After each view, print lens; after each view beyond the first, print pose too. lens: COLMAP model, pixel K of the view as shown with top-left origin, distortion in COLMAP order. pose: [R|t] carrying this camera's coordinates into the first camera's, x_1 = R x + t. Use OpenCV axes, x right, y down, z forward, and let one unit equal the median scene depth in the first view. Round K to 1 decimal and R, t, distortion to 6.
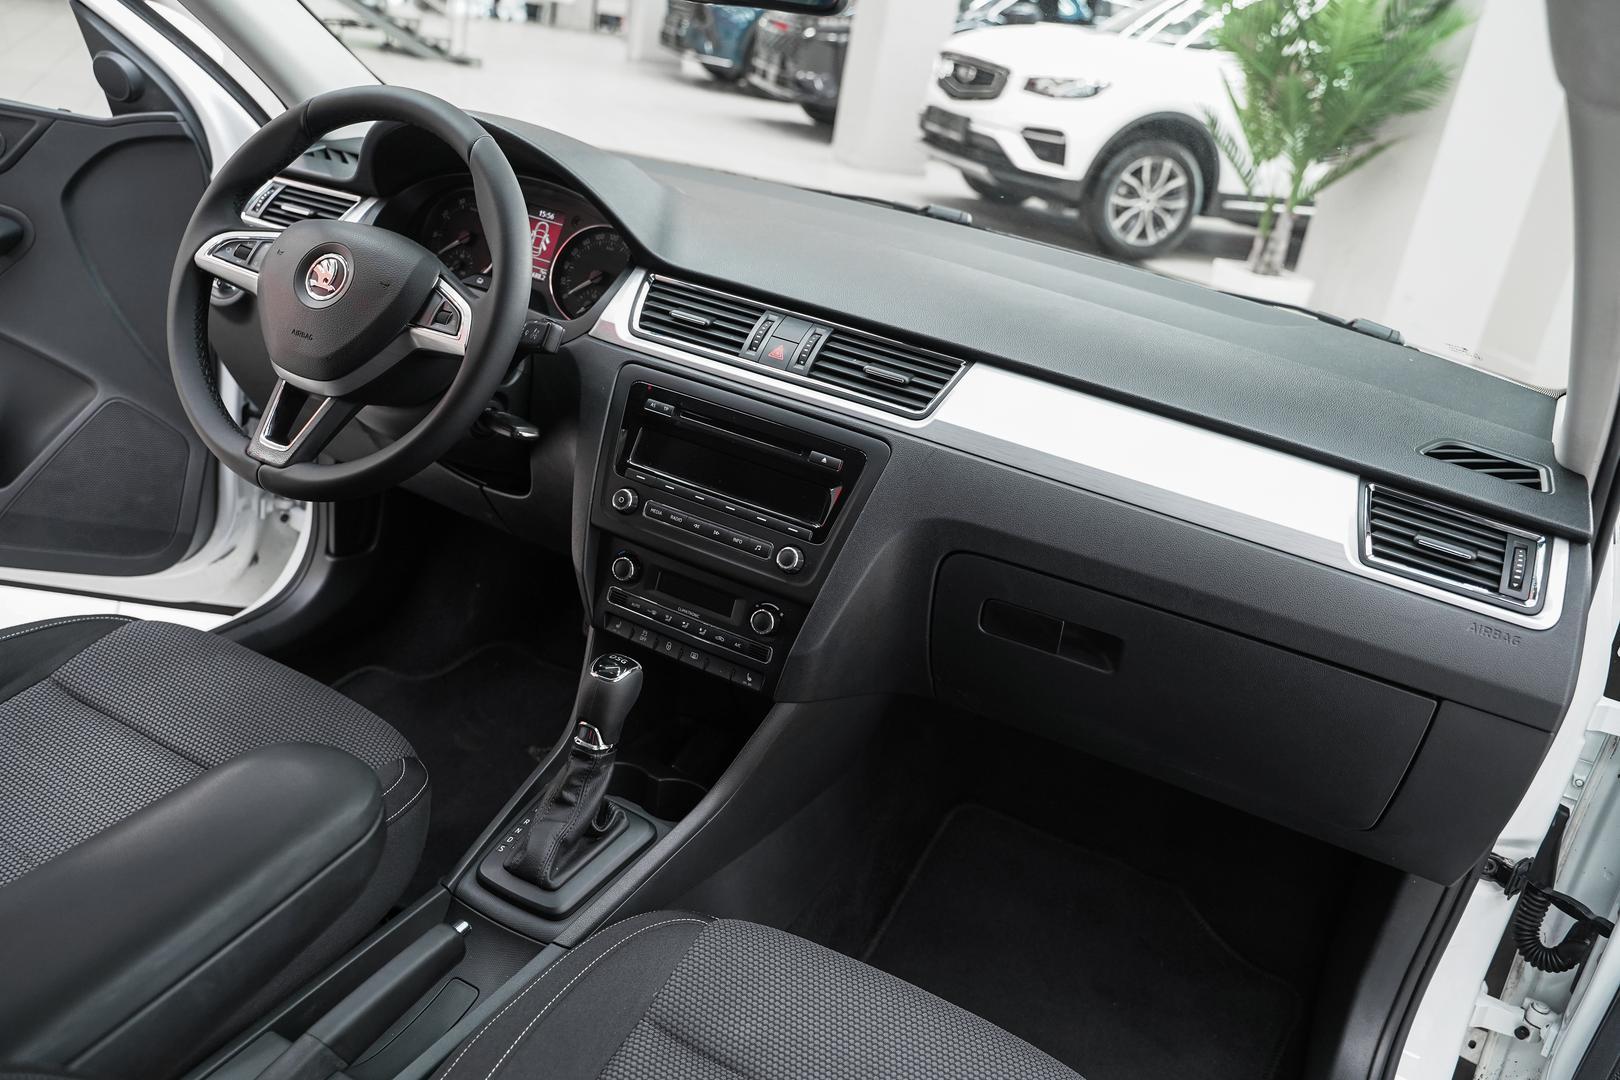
lens RADIAL K [[1329.3, 0, 810.0], [0, 1329.3, 540.0], [0, 0, 1]] dist [-0.014663, 0.005118]
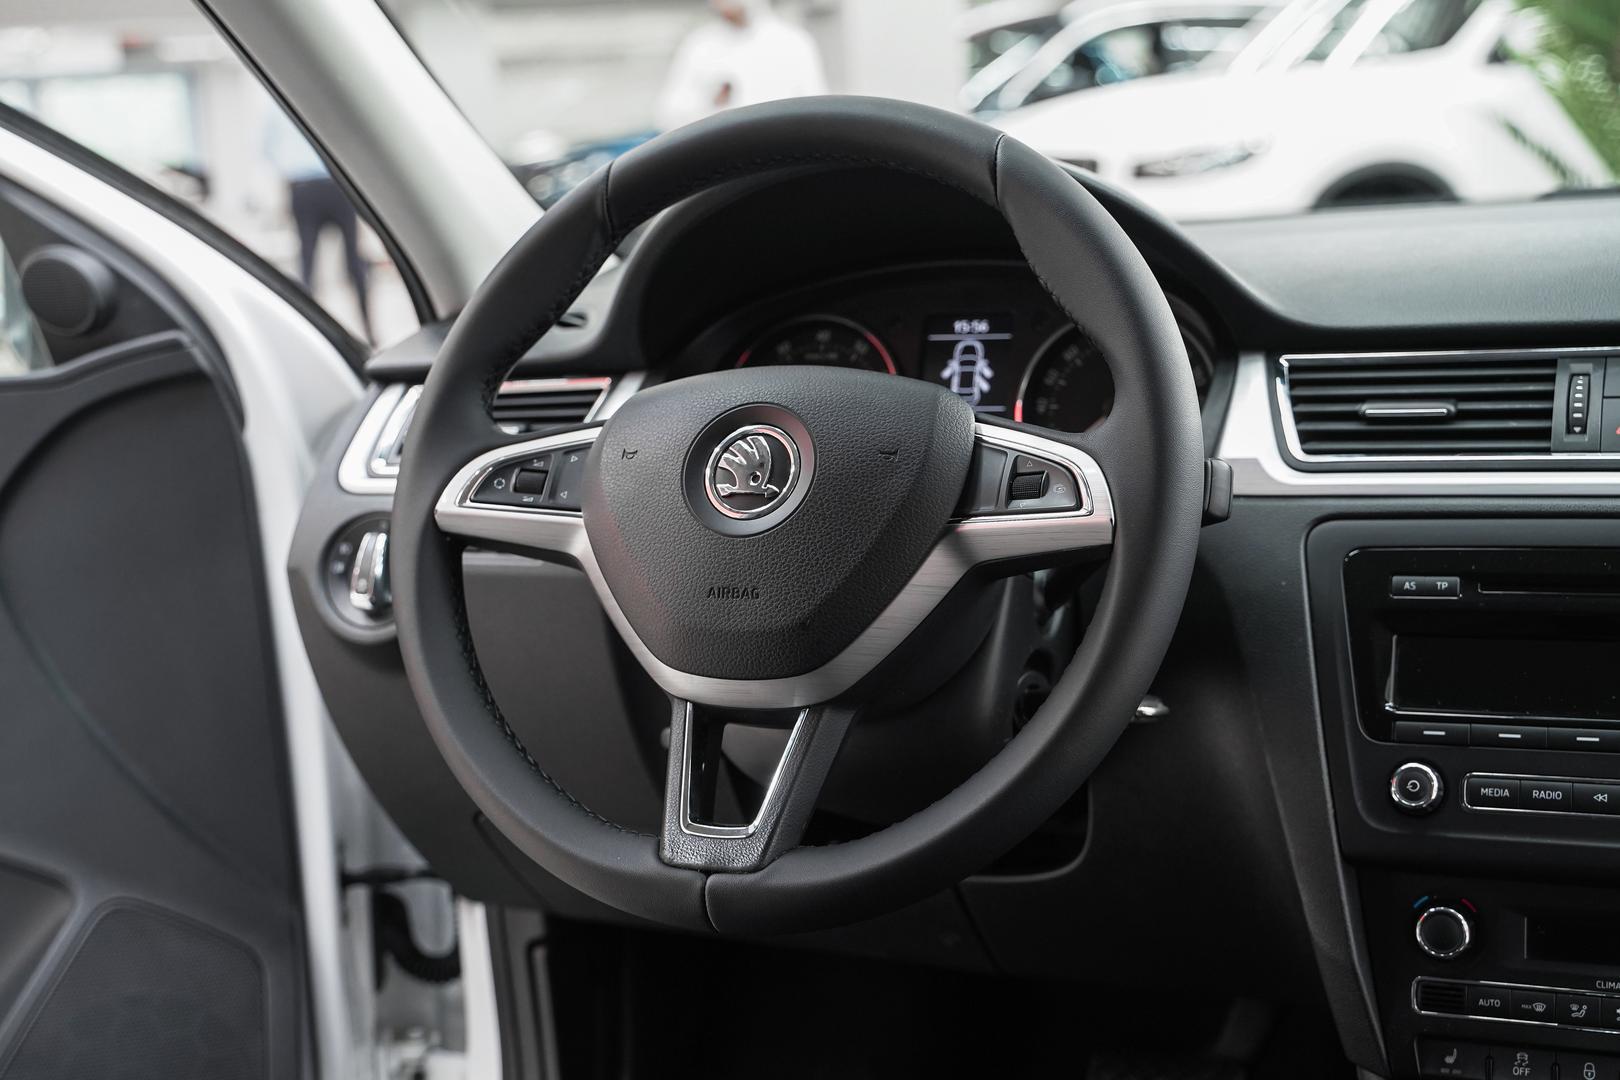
lens RADIAL K [[2248.0, 0, 762.5], [0, 2248.0, 502.5], [0, 0, 1]] dist [-0.002320, -0.040668]
pose [[0.973210, -0.228489, 0.025583, -0.356781], [0.228105, 0.945609, -0.231931, 0.007051], [0.028802, 0.231553, 0.972396, 0.175179]]
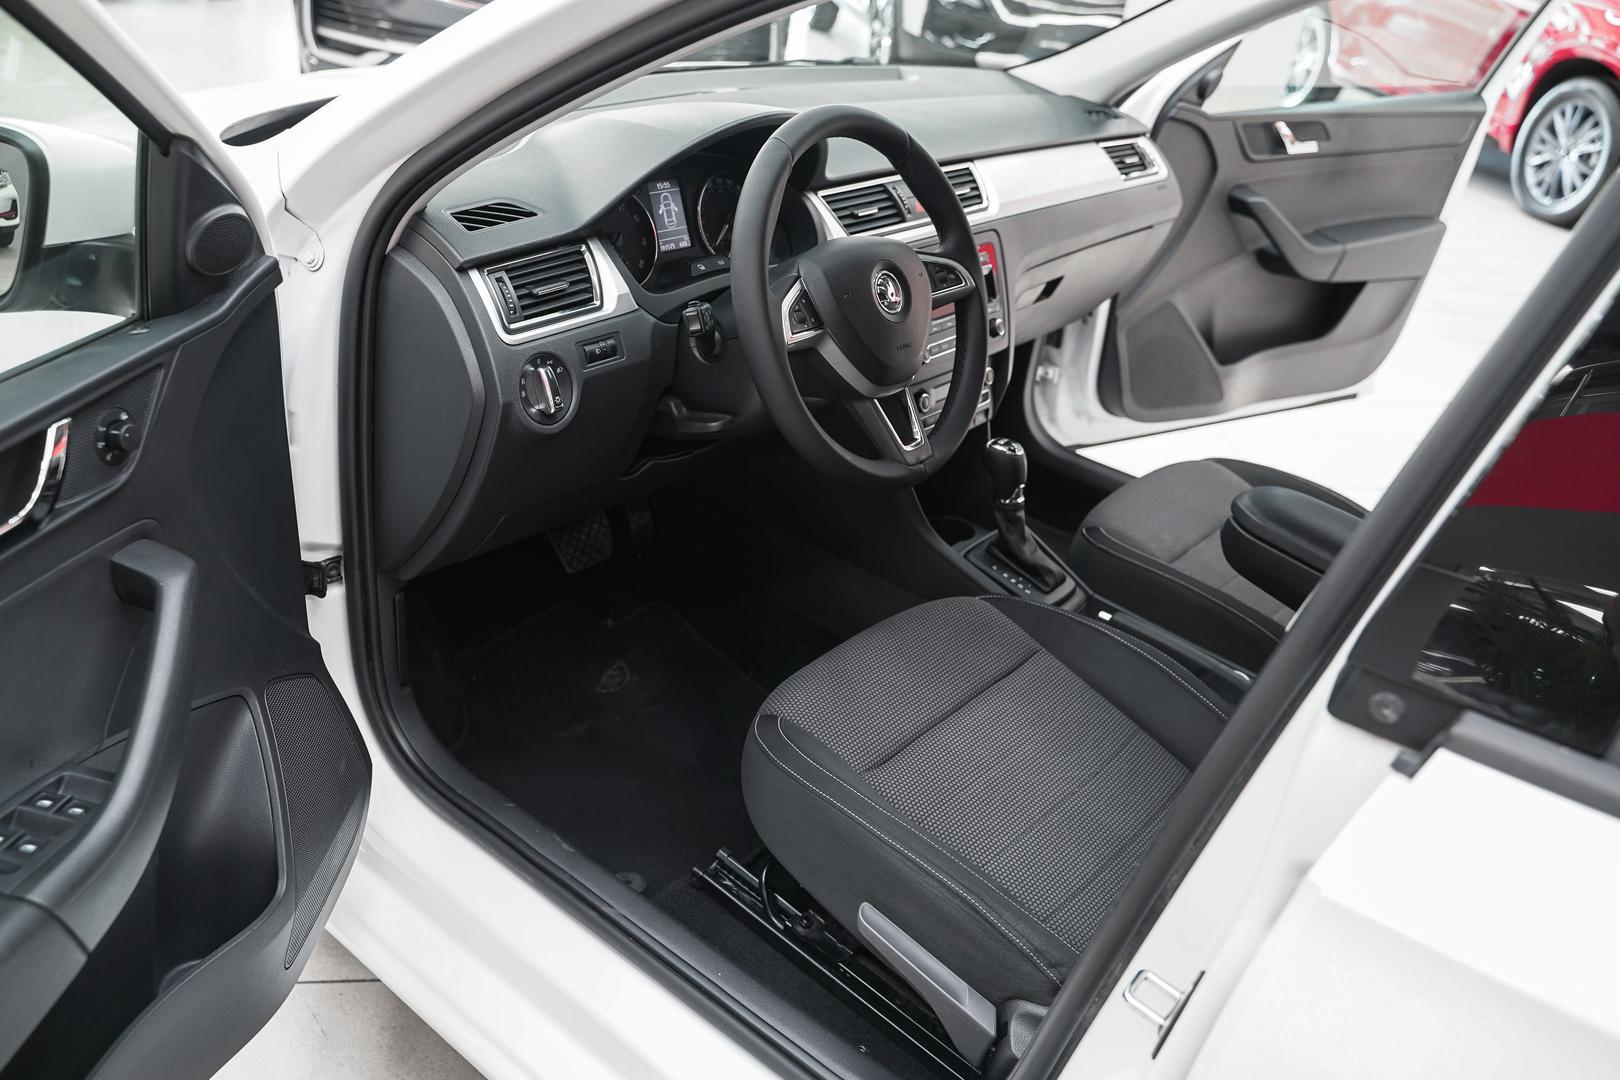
lens RADIAL K [[1322.2, 0, 810.0], [0, 1322.2, 540.0], [0, 0, 1]] dist [-0.010995, -0.001649]
pose [[0.216041, -0.578282, 0.786712, -1.278845], [0.306491, 0.805179, 0.507691, -0.572579], [-0.927033, 0.131438, 0.351190, 0.645429]]
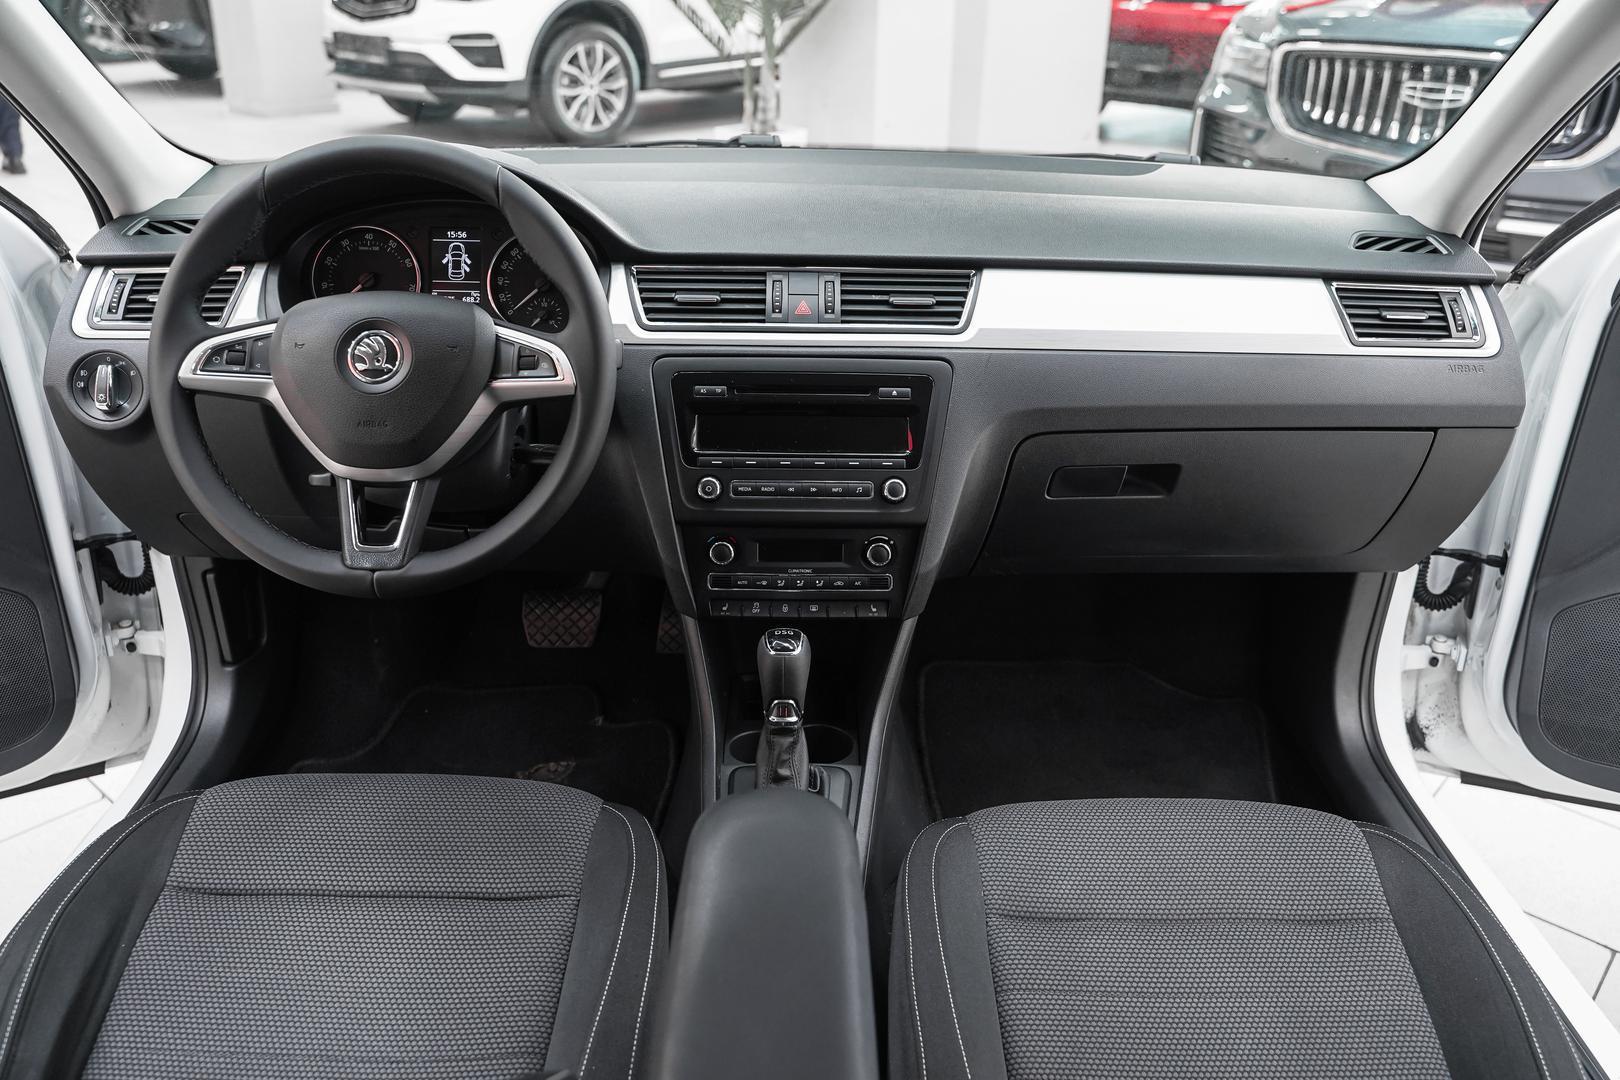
lens RADIAL K [[1311.1, 0, 810.0], [0, 1311.1, 540.0], [0, 0, 1]] dist [-0.008555, -0.007557]
pose [[0.874123, -0.325819, 0.360210, -0.435103], [0.294856, 0.945301, 0.139519, -0.107110], [-0.385965, -0.015747, 0.922379, 0.041155]]
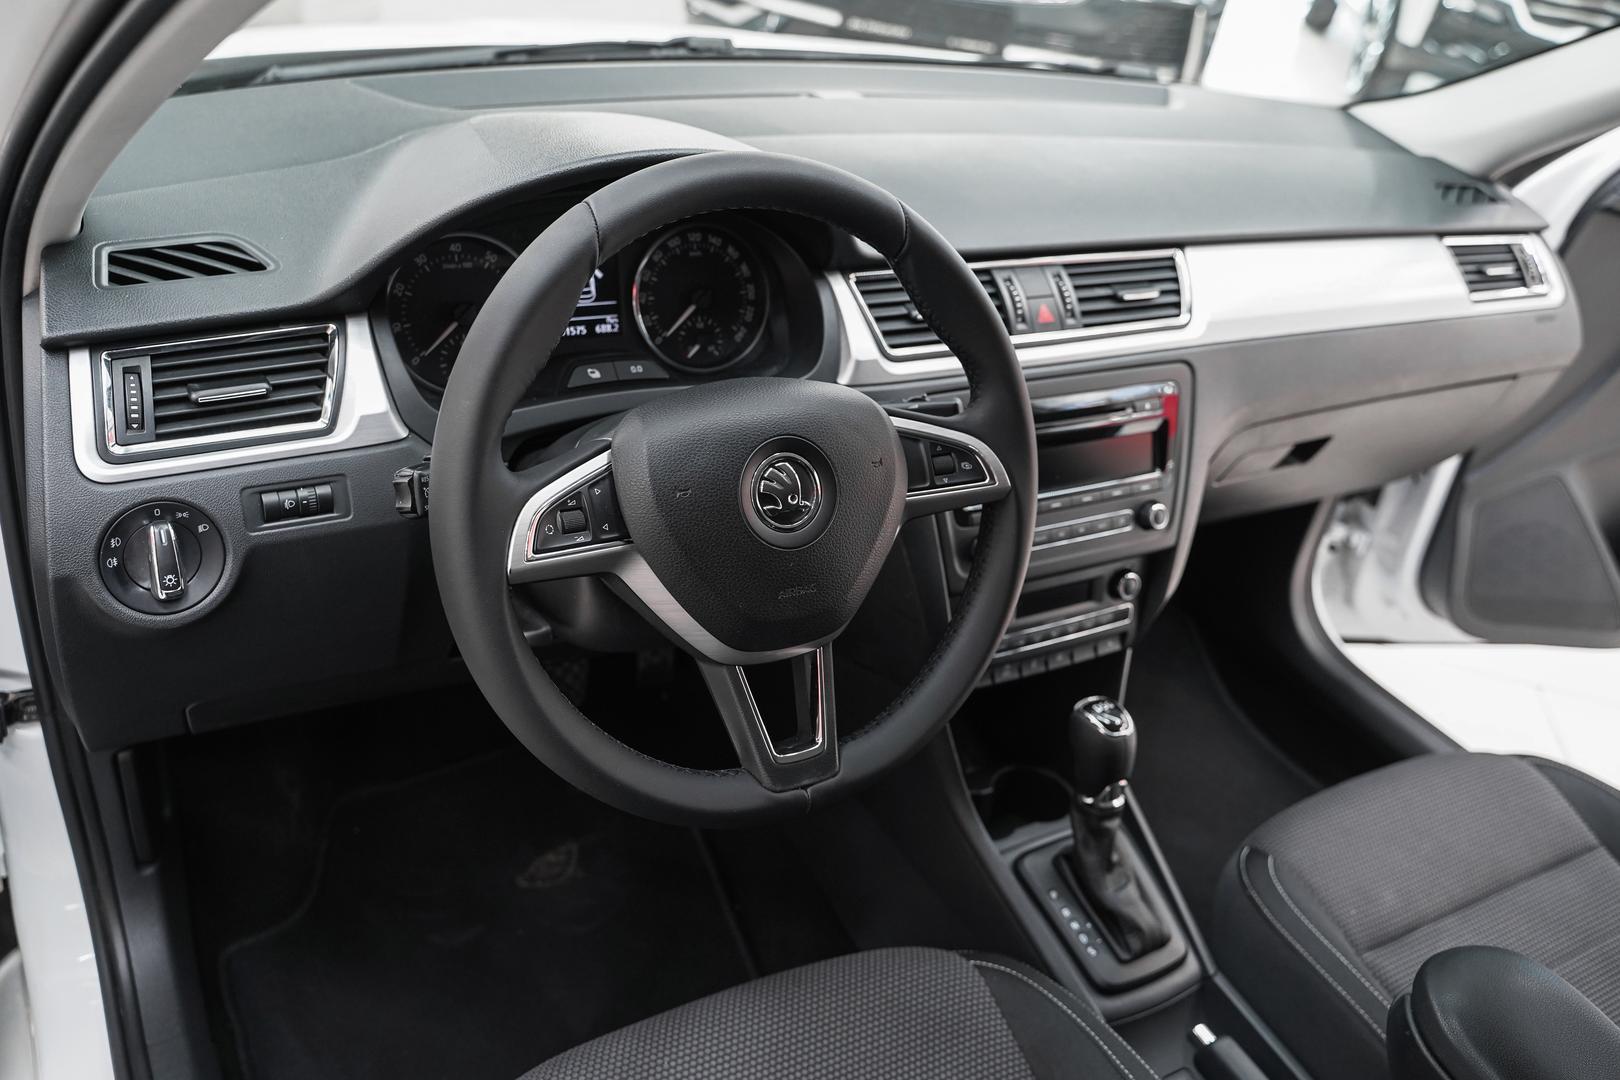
lens RADIAL K [[1330.7, 0, 810.0], [0, 1330.7, 540.0], [0, 0, 1]] dist [-0.006985, -0.008337]
pose [[0.555362, -0.506954, 0.659219, -0.729522], [0.275344, 0.860087, 0.429461, -0.414430], [-0.784703, -0.056994, 0.617247, 0.556297]]
